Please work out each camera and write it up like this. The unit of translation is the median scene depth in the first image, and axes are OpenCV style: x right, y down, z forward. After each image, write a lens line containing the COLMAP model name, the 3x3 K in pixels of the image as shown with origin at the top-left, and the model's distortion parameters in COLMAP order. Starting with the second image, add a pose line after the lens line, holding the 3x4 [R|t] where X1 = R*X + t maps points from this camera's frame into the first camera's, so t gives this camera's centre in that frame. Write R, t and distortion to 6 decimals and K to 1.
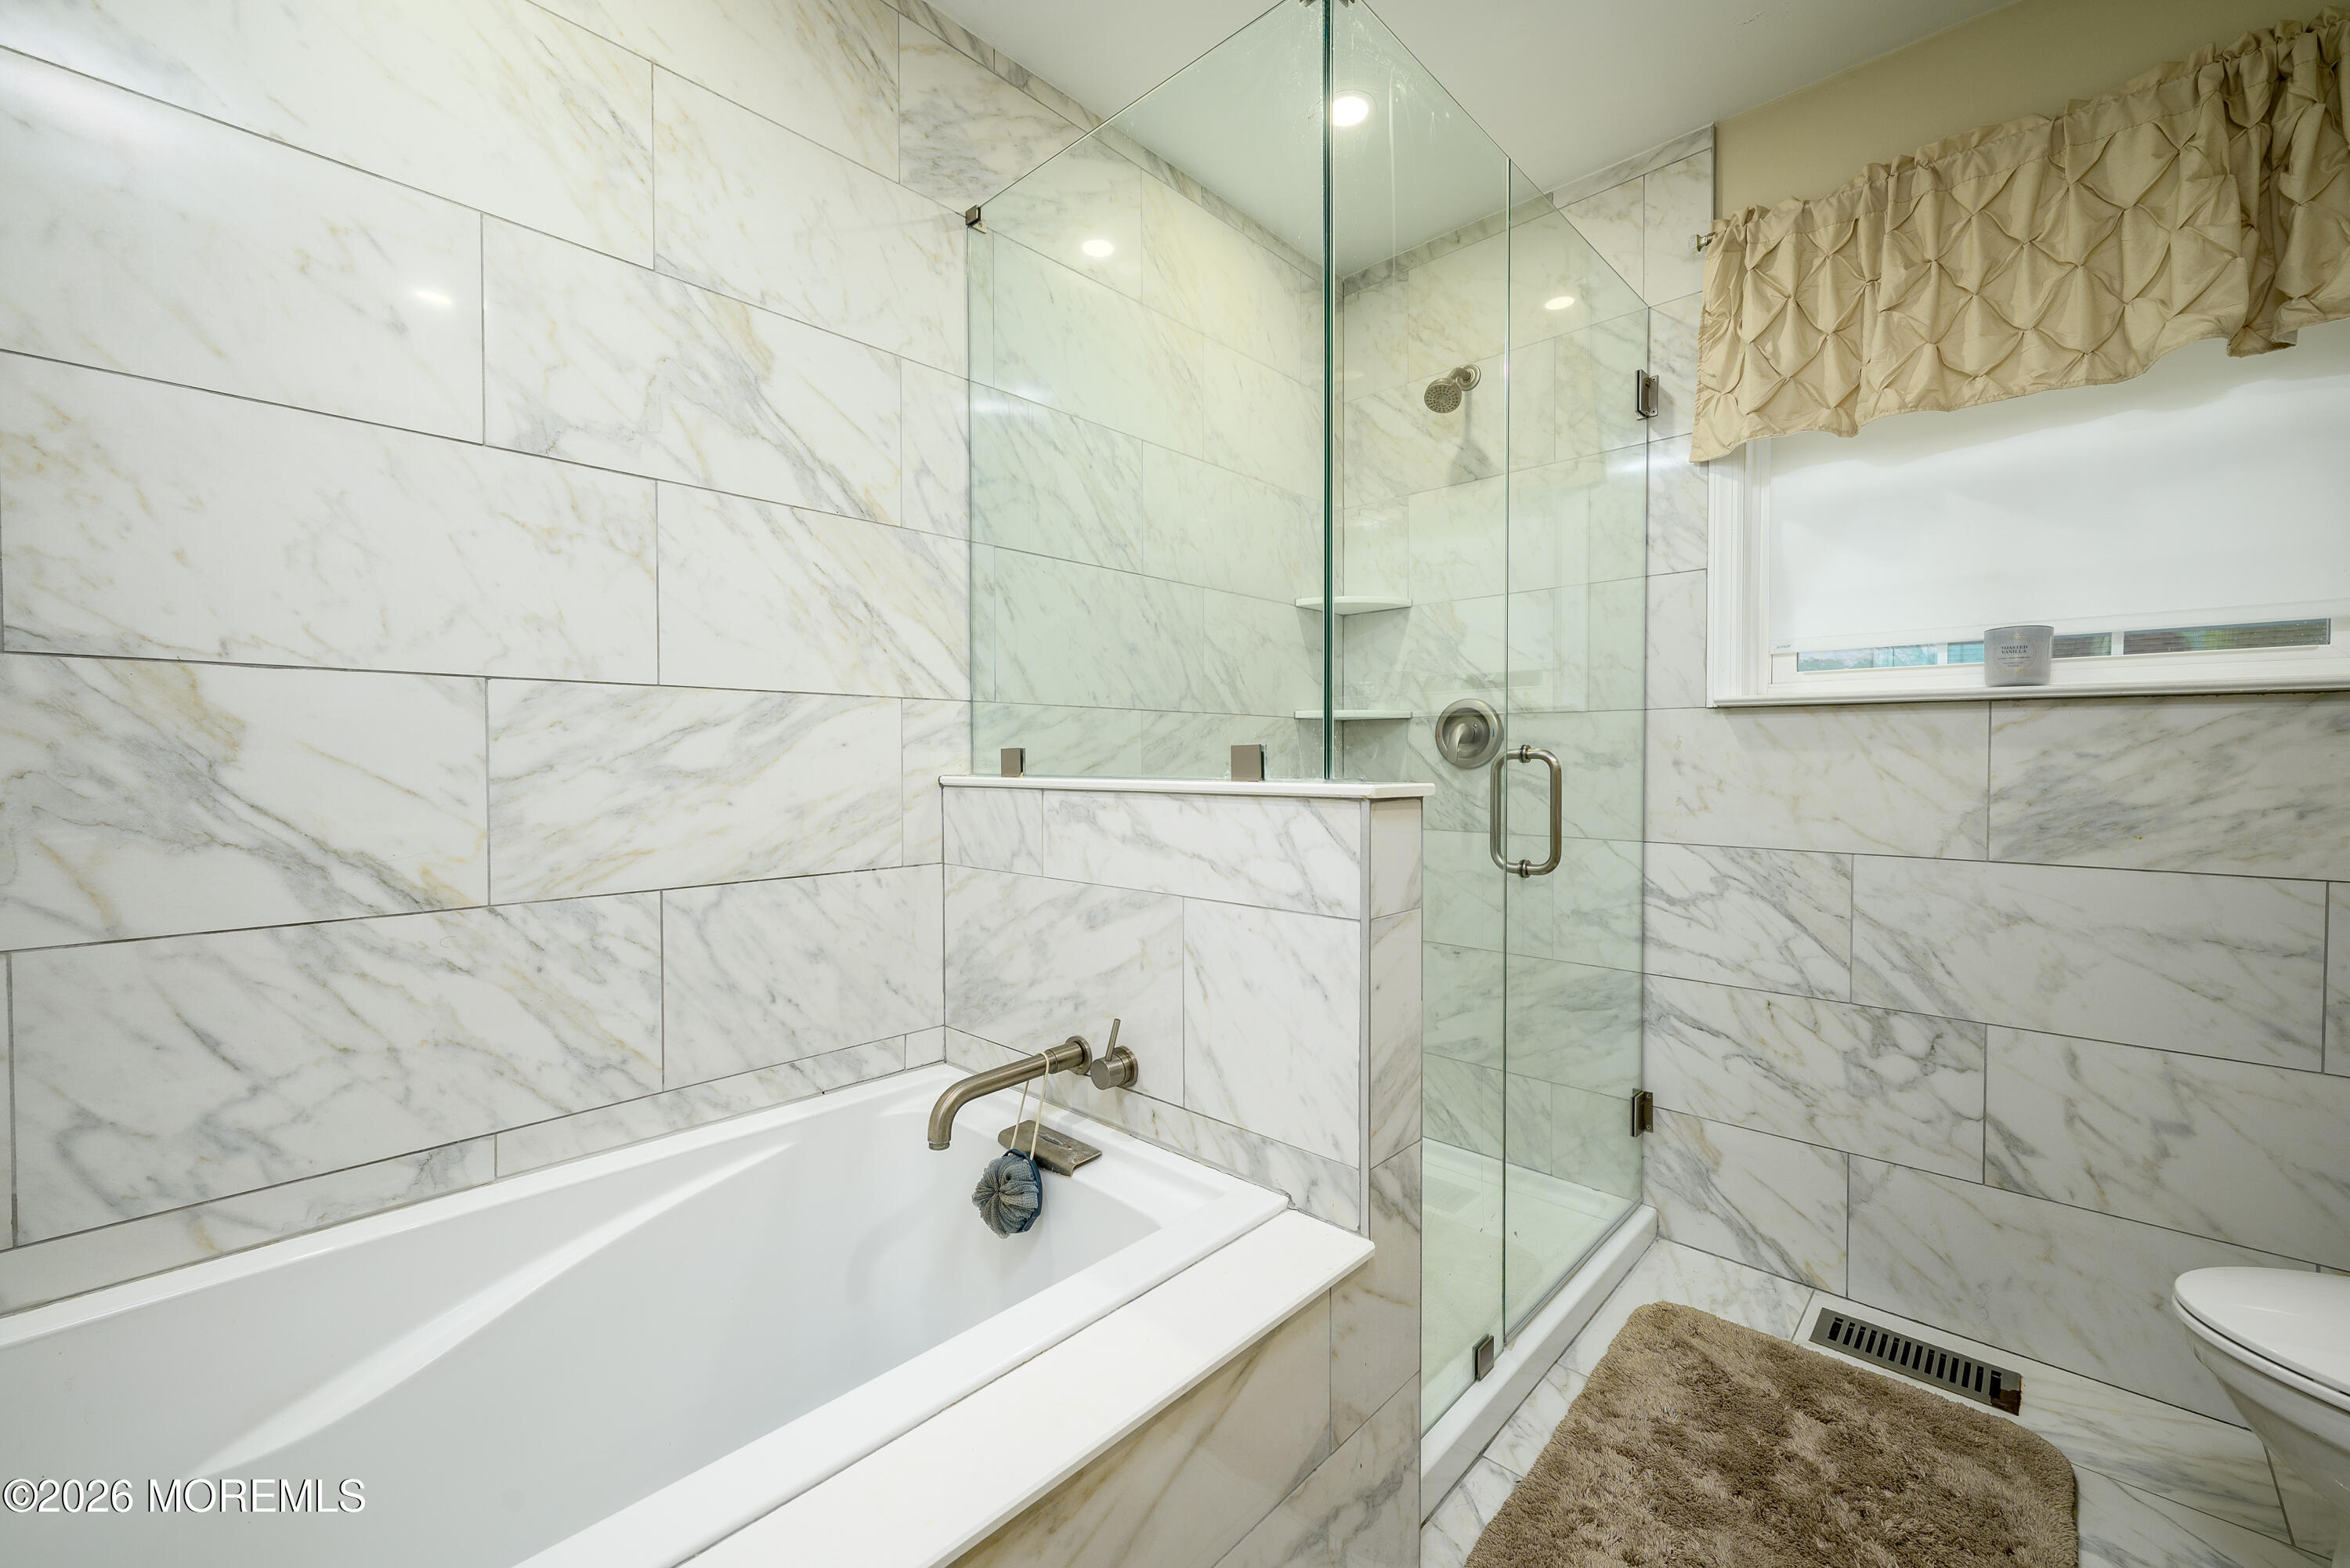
lens RADIAL K [[943.3, 0, 1174.4], [0, 943.3, 774.3], [0, 0, 1]] dist [0.000773, 0.000077]
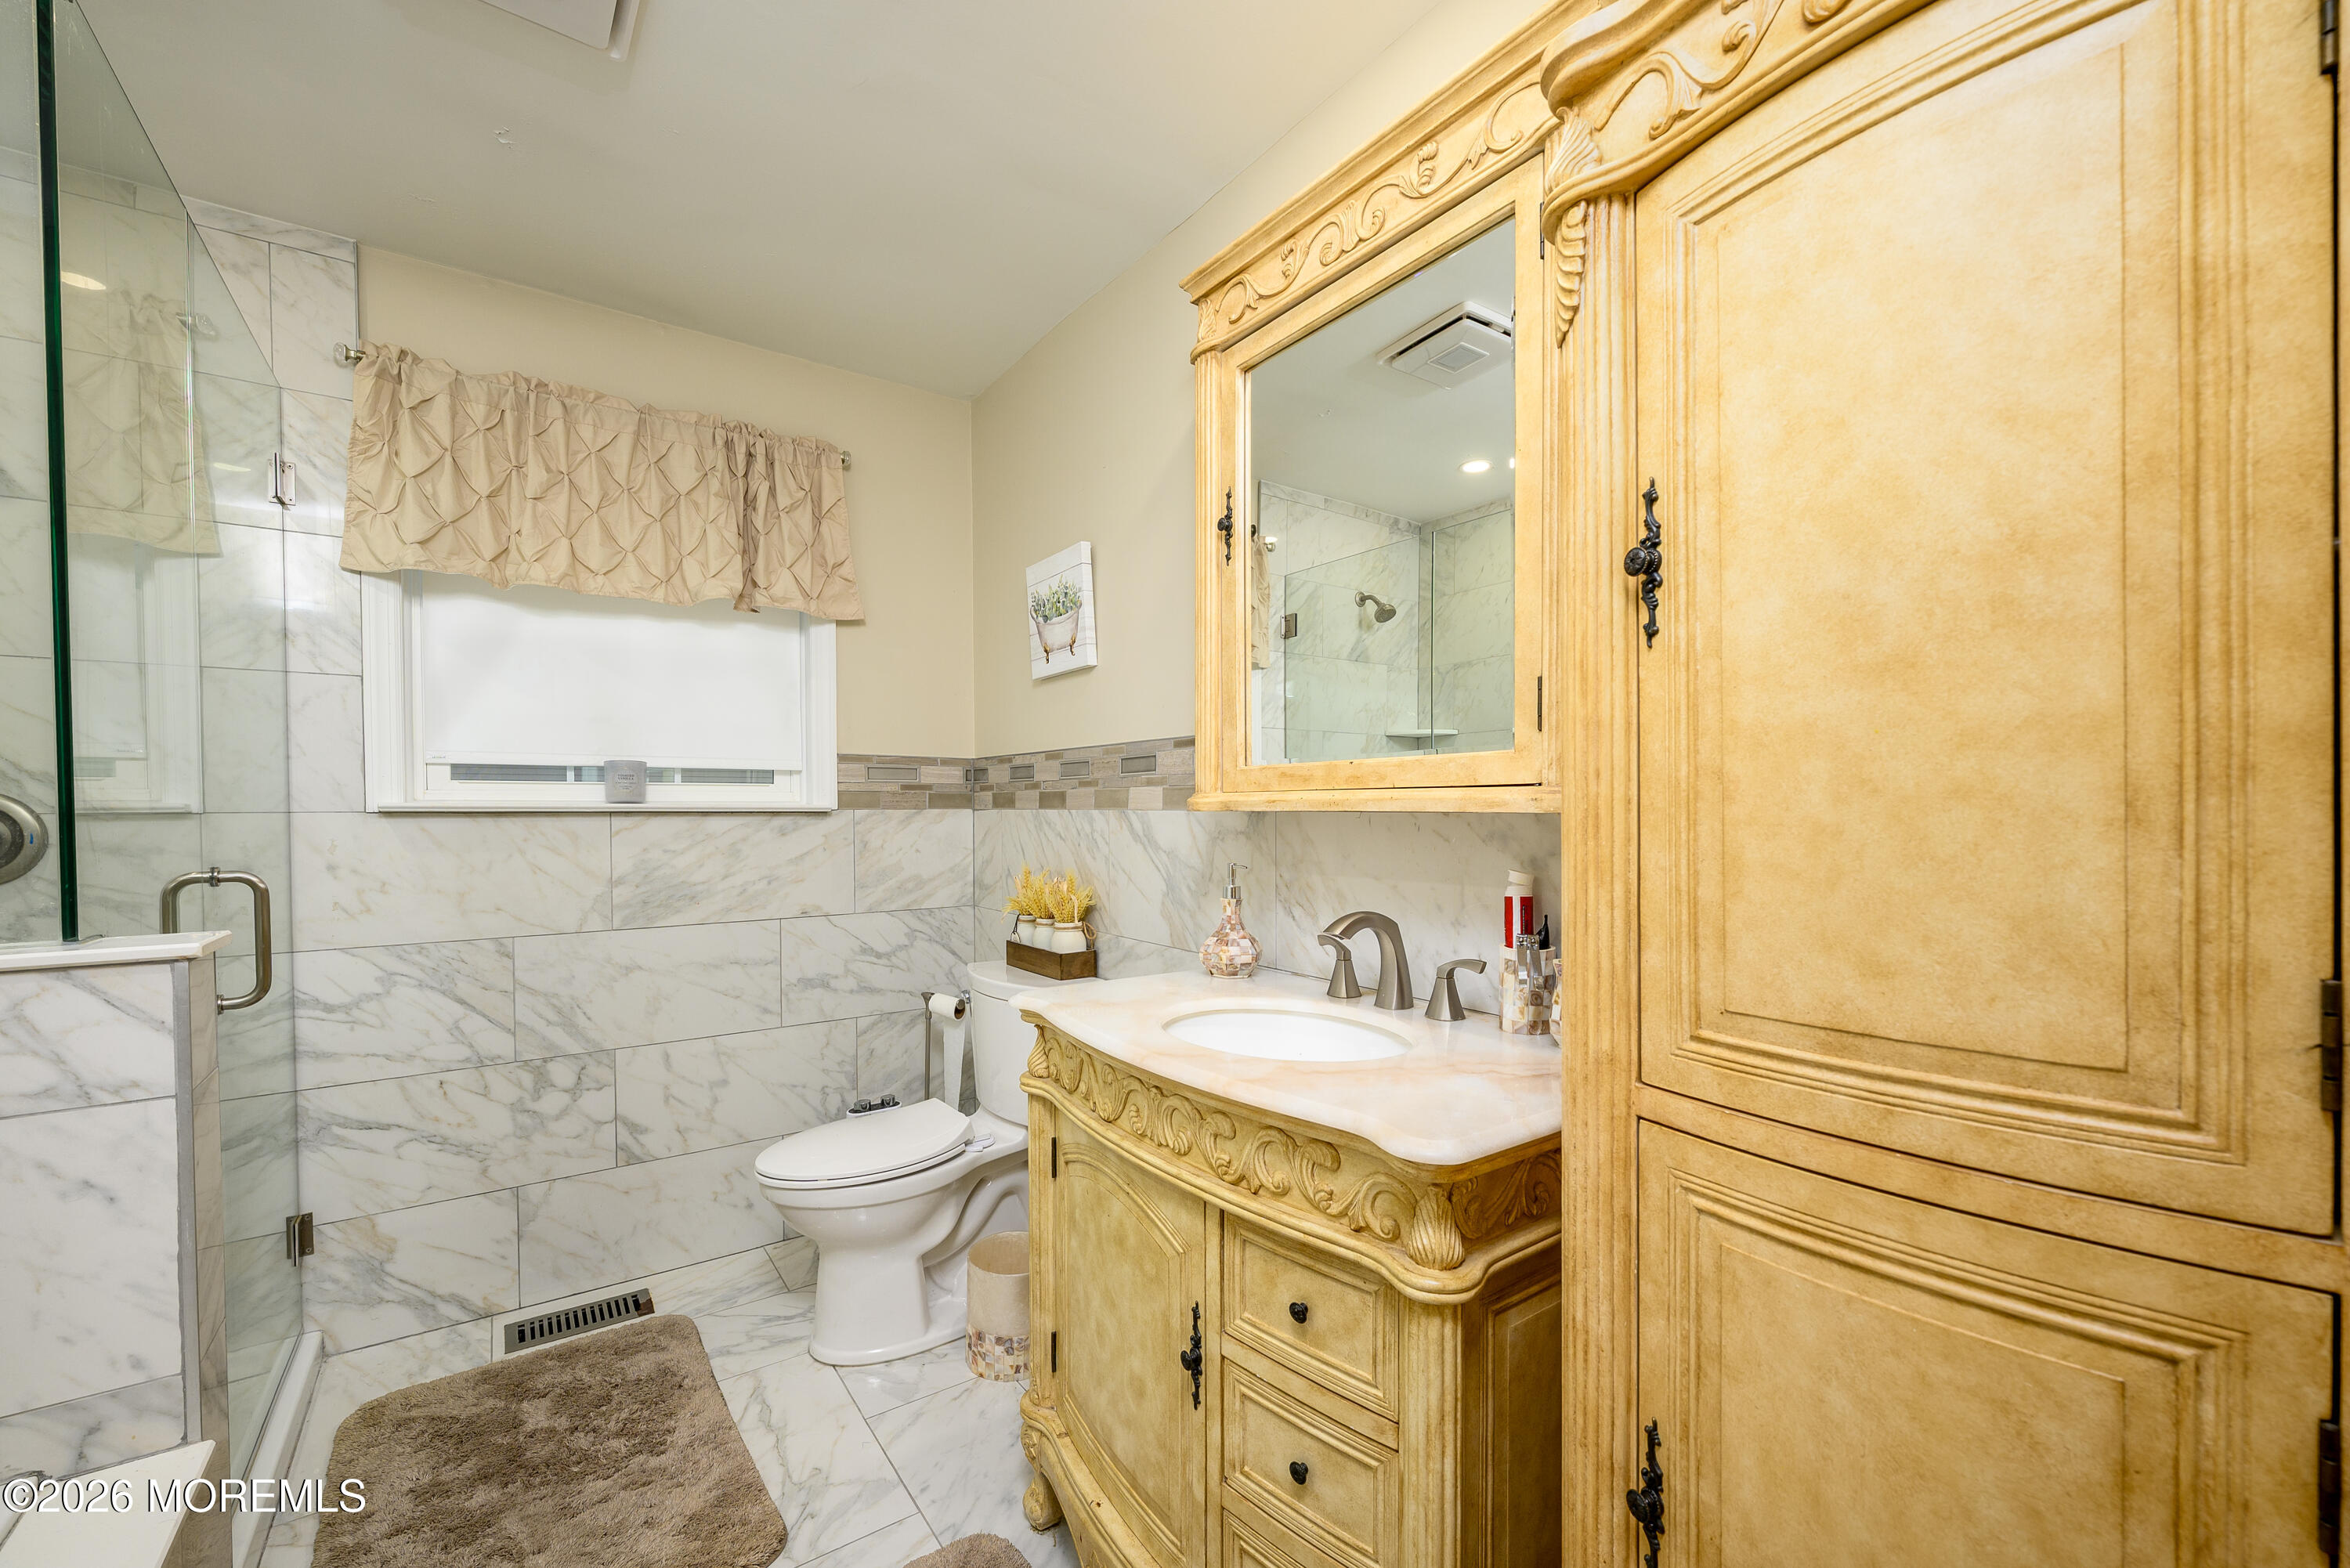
lens RADIAL K [[943.3, 0, 1189.0], [0, 943.3, 817.8], [0, 0, 1]] dist [0.000773, 0.000077]
pose [[0.182760, -0.009711, 0.983110, -0.322744], [0.022183, 0.999737, 0.005751, -0.058972], [-0.982907, 0.020758, 0.182927, -0.072210]]
